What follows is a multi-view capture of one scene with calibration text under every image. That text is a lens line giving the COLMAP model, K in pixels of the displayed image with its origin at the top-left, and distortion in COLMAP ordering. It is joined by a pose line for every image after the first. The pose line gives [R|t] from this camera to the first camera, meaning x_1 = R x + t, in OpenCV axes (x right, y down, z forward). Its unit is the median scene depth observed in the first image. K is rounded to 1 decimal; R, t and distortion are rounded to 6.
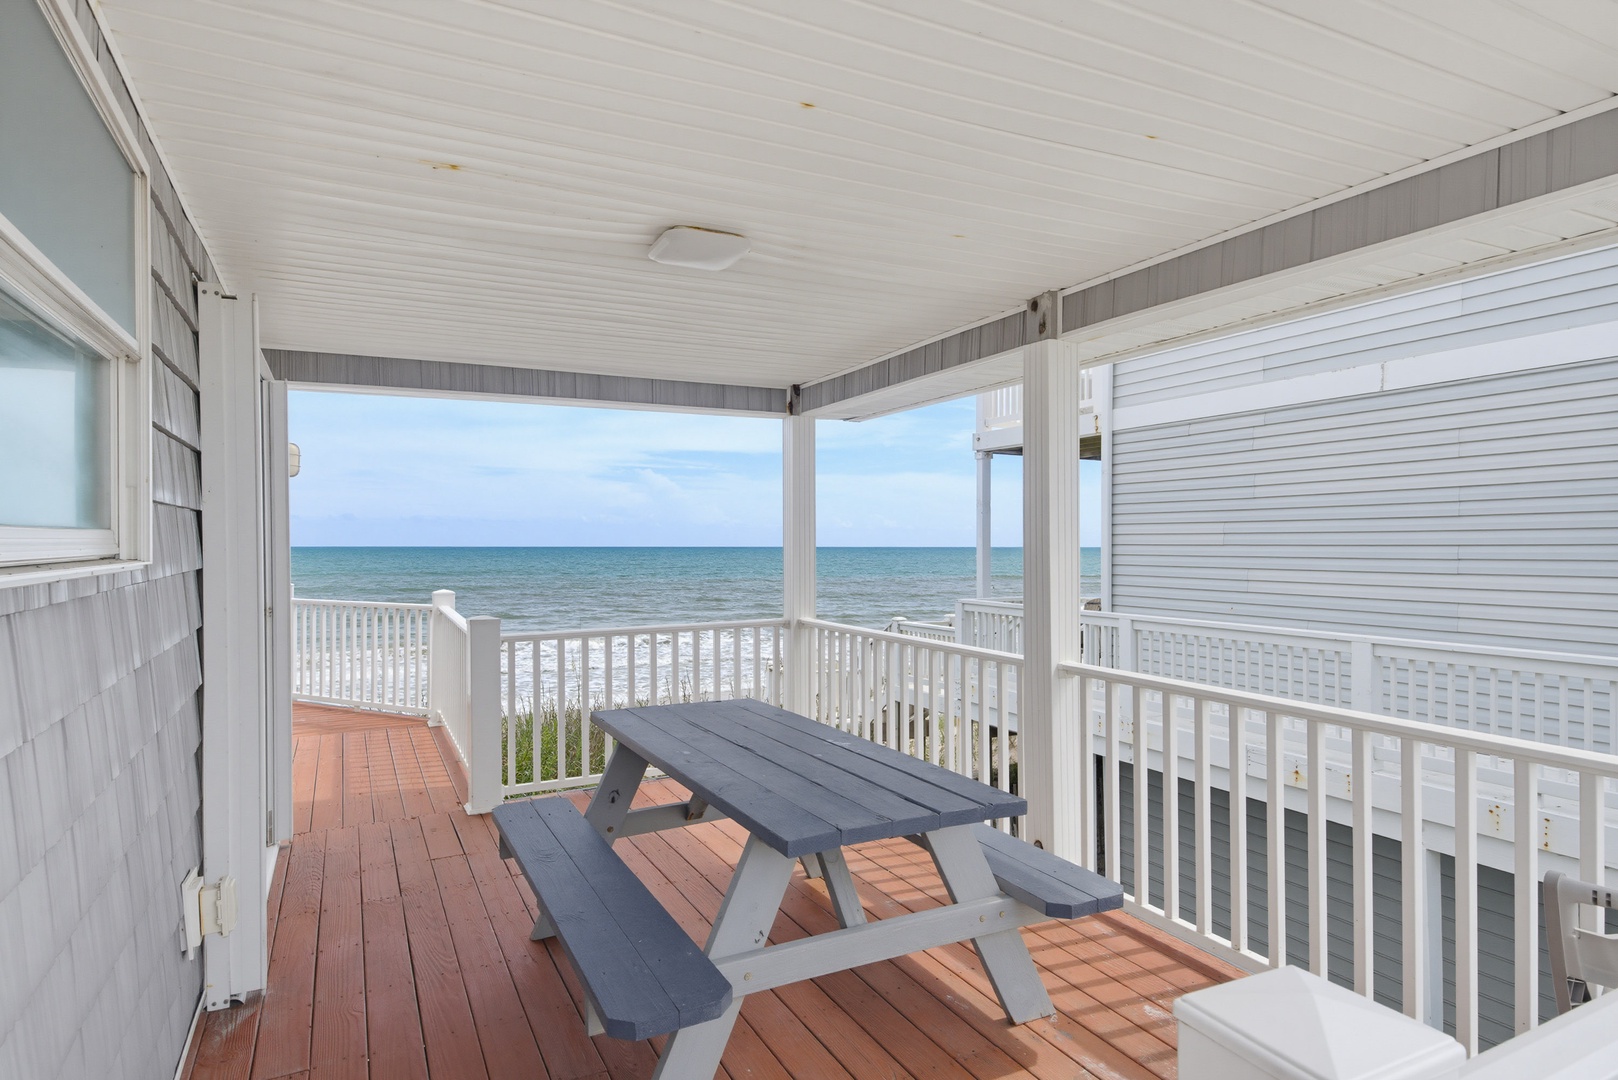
lens RADIAL K [[906.7, 0, 809.0], [0, 906.7, 540.0], [0, 0, 1]] dist [0.022707, -0.000265]
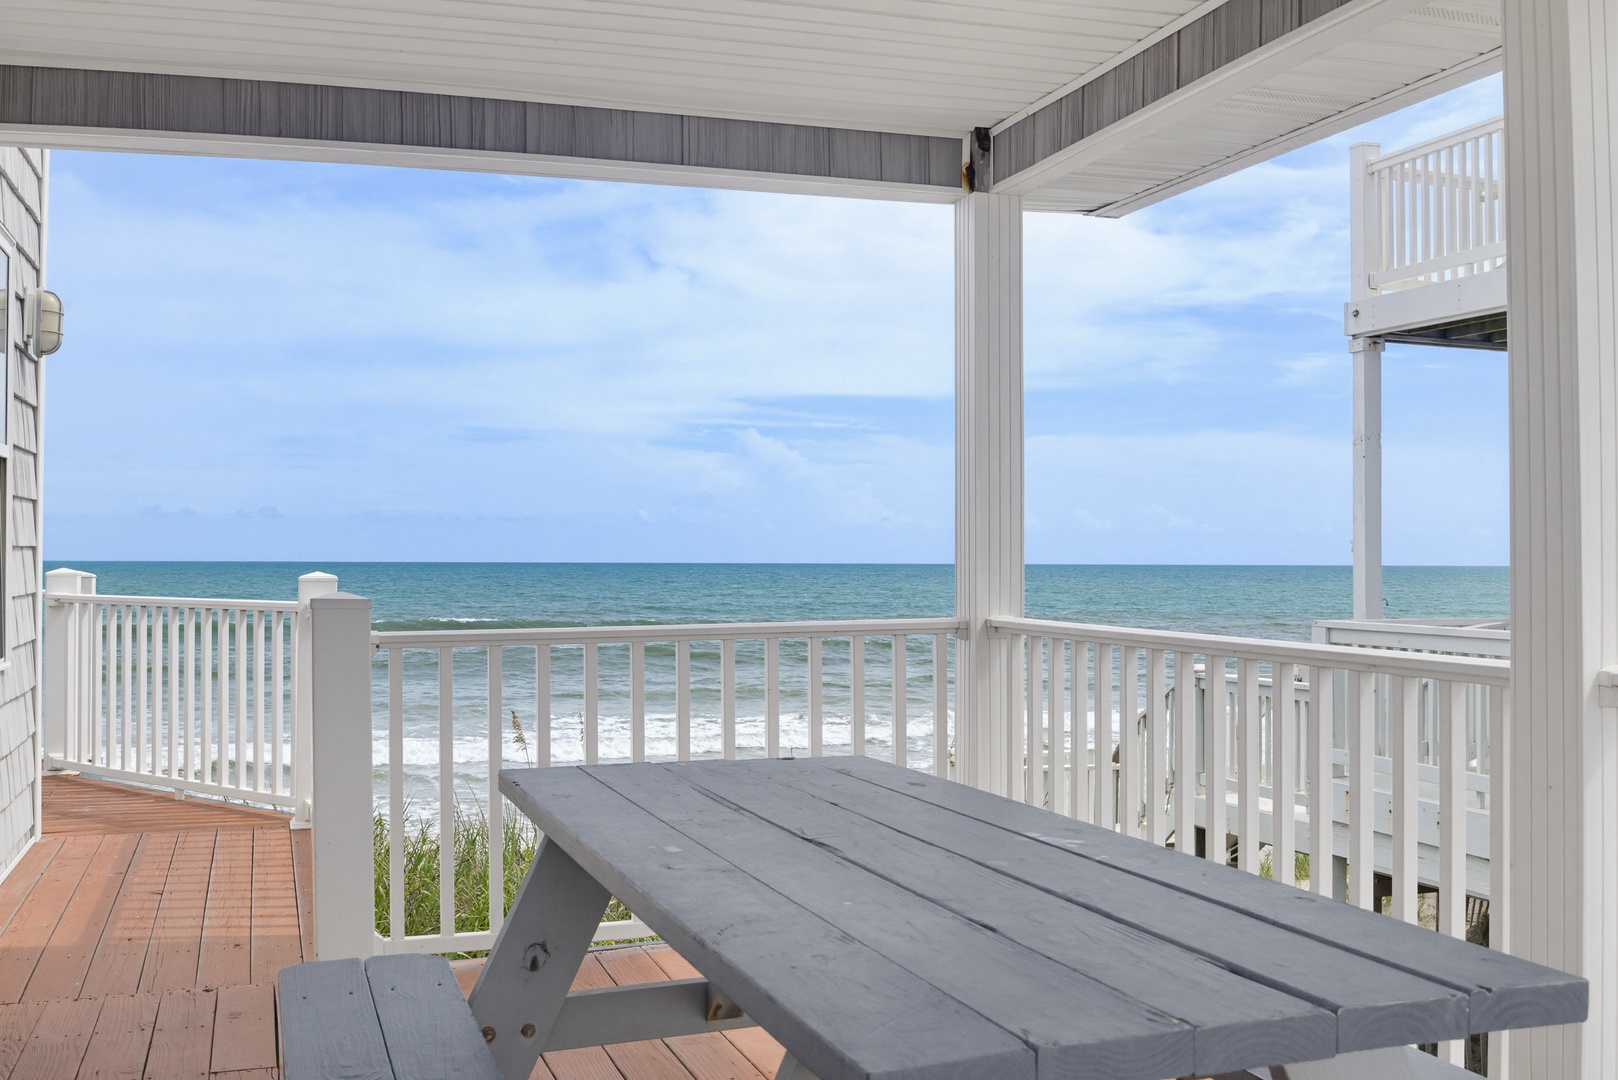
lens RADIAL K [[1602.3, 0, 805.3], [0, 1602.3, 537.3], [0, 0, 1]] dist [-0.071842, -0.004560]
pose [[0.989987, 0.001256, -0.141150, 0.013824], [-0.002498, 0.999960, -0.008624, 0.057460], [0.141134, 0.008890, 0.989951, 0.171941]]
